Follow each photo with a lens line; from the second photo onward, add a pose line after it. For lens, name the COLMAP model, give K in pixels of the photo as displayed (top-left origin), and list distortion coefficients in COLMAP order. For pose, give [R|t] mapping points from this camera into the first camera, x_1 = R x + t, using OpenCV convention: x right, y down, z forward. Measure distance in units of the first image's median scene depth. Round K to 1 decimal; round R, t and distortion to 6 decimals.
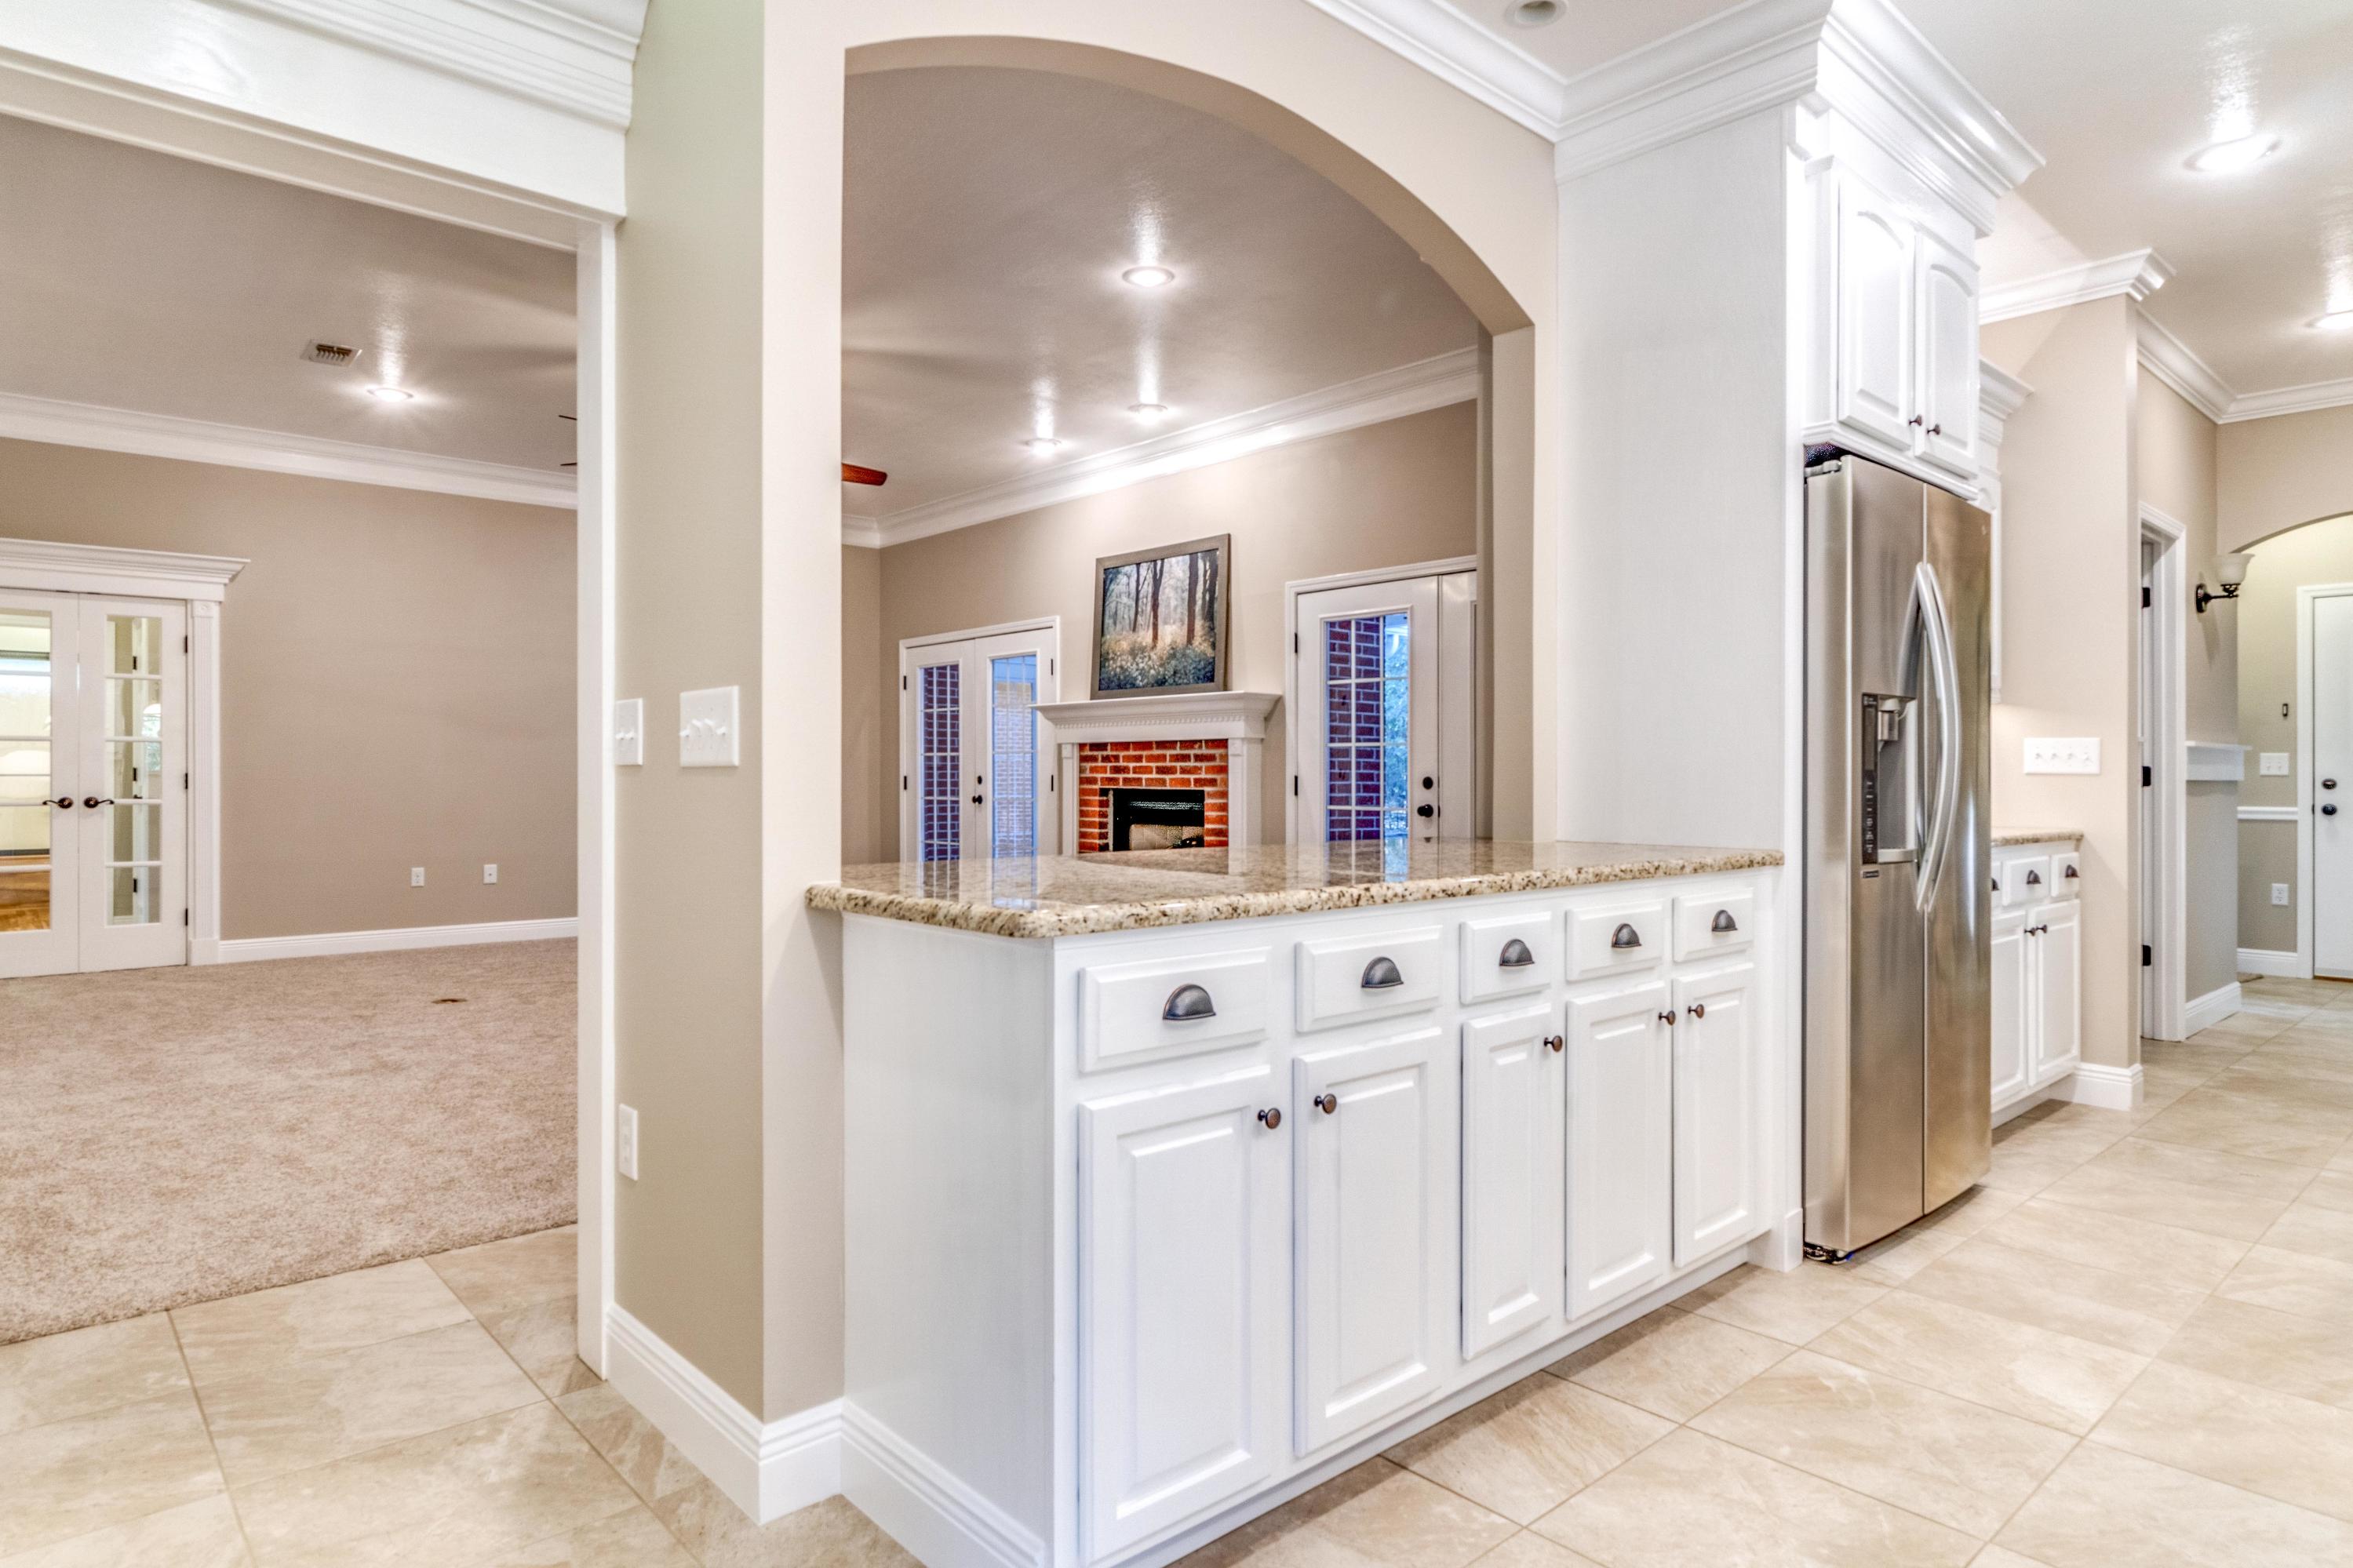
lens RADIAL K [[1335.4, 0, 1164.8], [0, 1335.4, 775.5], [0, 0, 1]] dist [-0.005565, -0.000212]
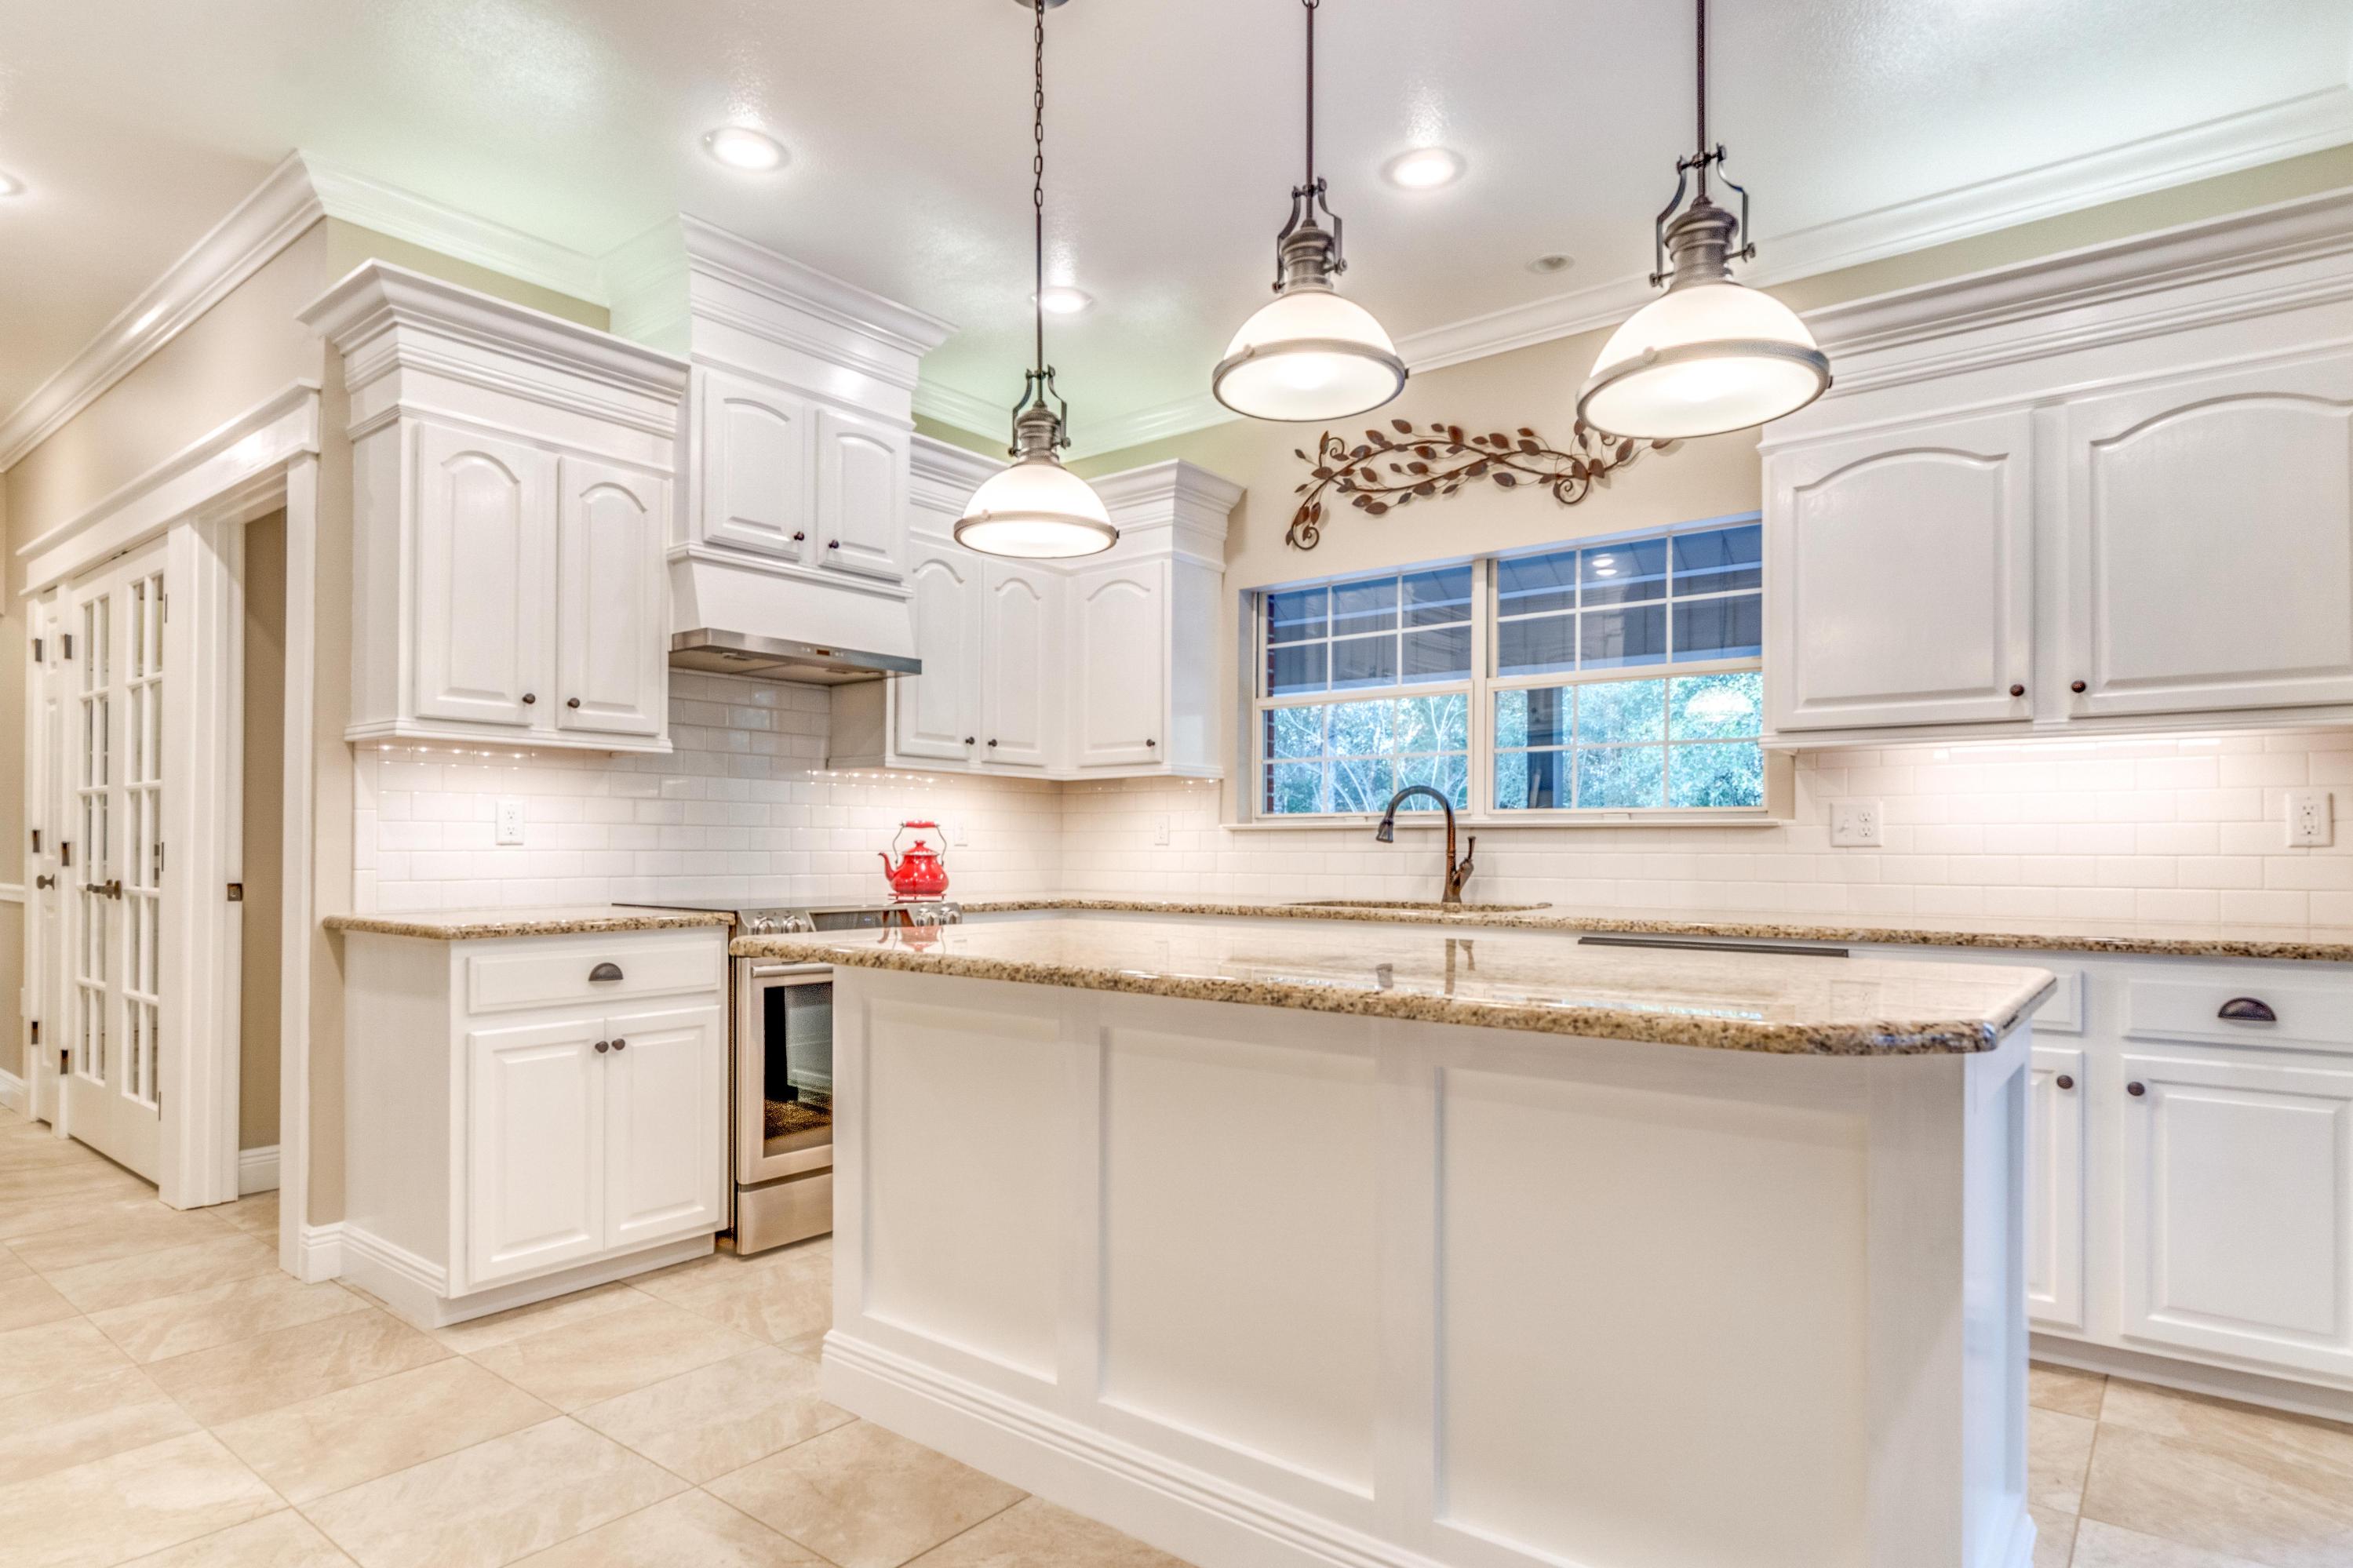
lens RADIAL K [[1305.0, 0, 1185.6], [0, 1305.0, 835.5], [0, 0, 1]] dist [-0.001939, -0.001781]
pose [[-0.182428, 0.006576, 0.983197, -0.293683], [-0.005237, 0.999957, -0.007660, -0.001401], [-0.983205, -0.006547, -0.182386, 0.386095]]
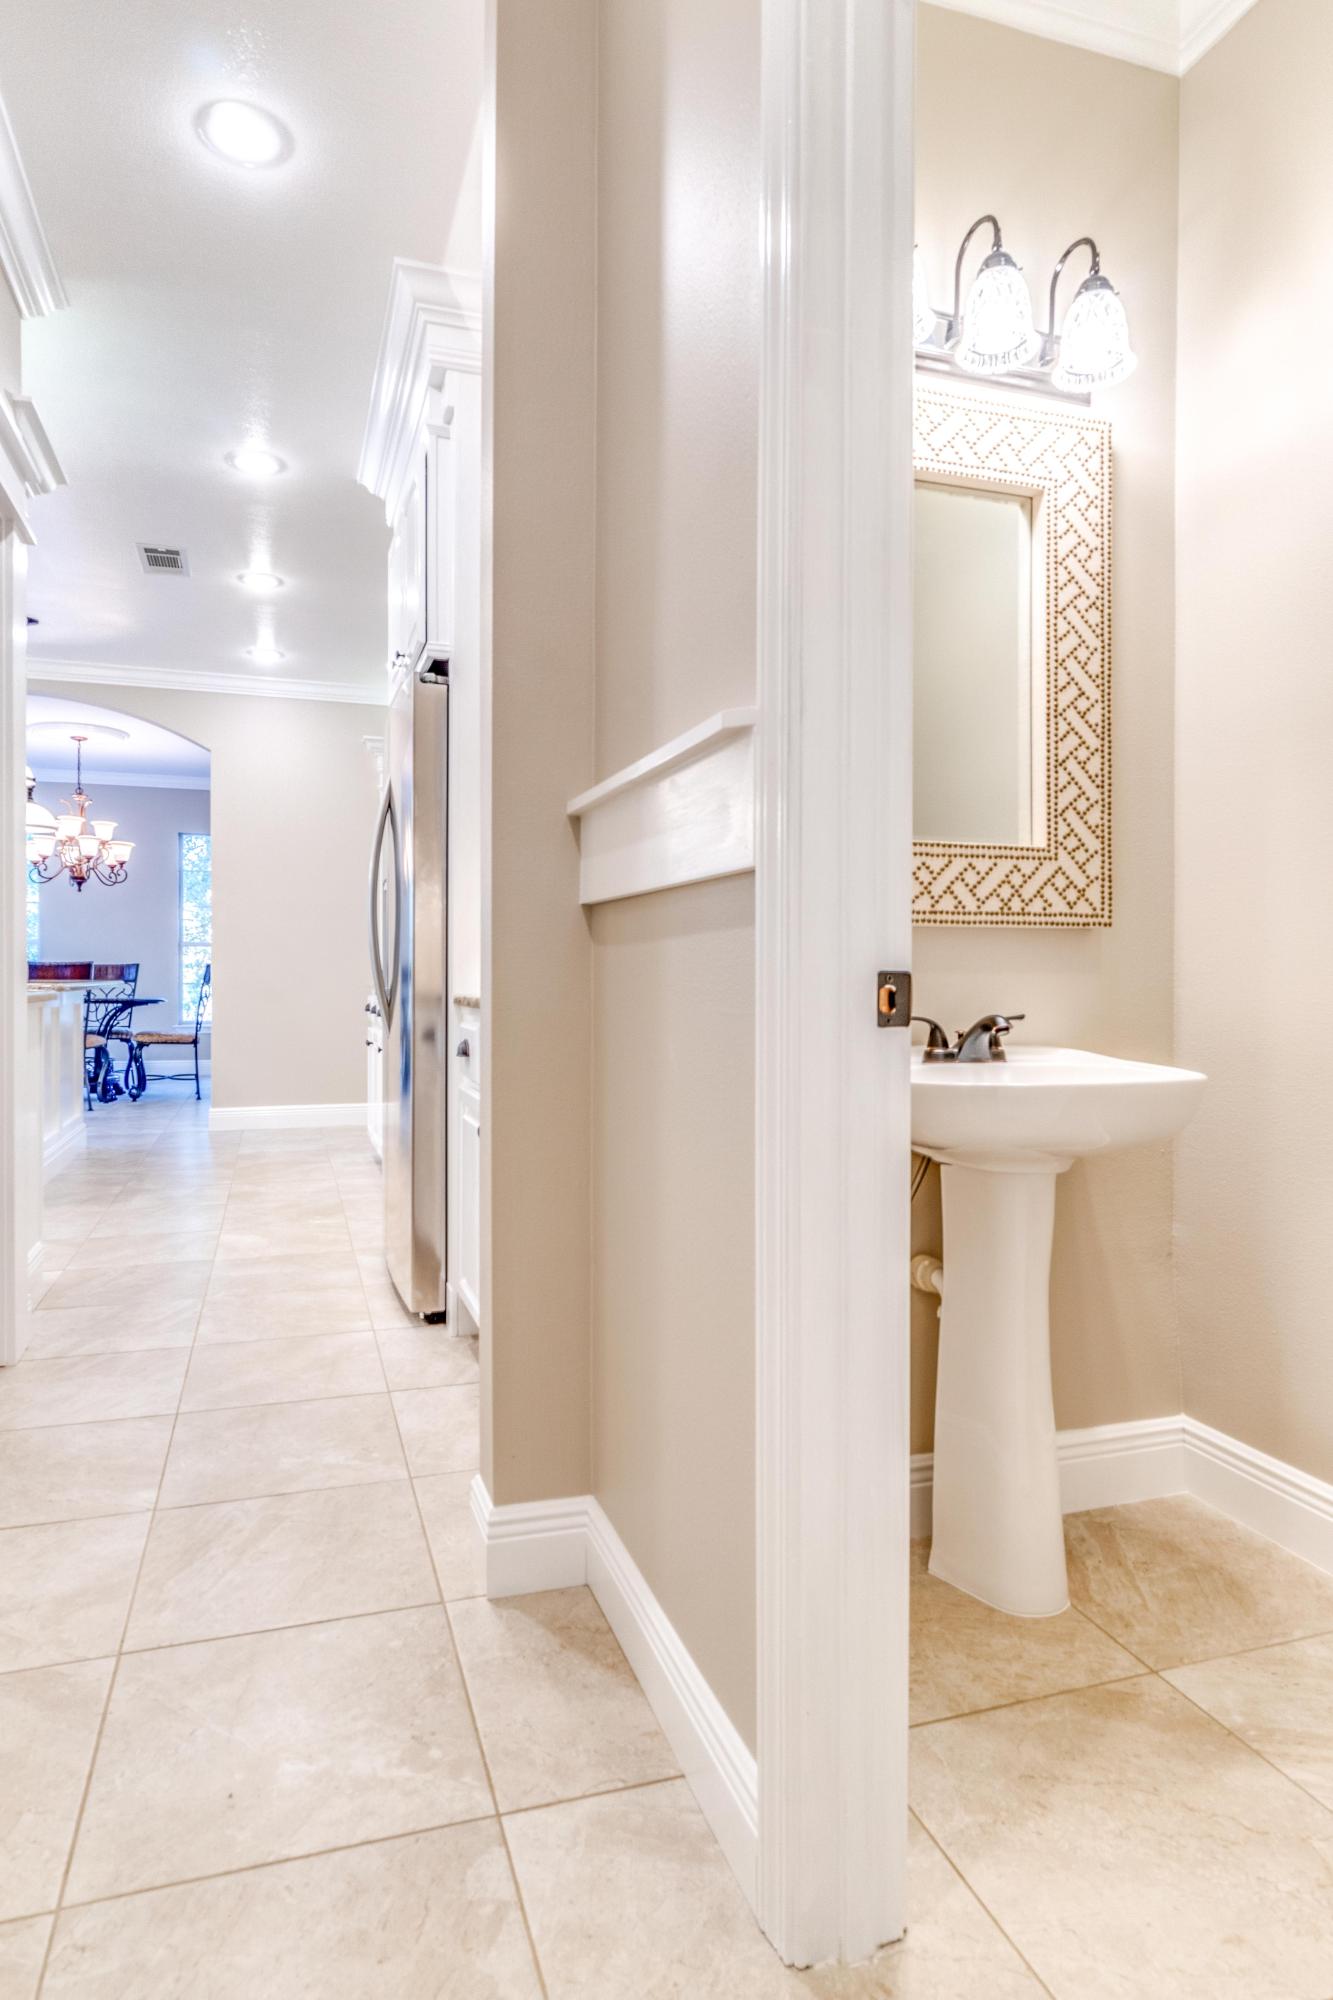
lens RADIAL K [[1135.2, 0, 667.1], [0, 1135.2, 991.9], [0, 0, 1]] dist [-0.005565, -0.000212]
pose [[-0.388926, 0.017253, -0.921108, 1.597284], [-0.002612, 0.999800, 0.019830, 0.035425], [0.921265, 0.010118, -0.388803, 1.801240]]
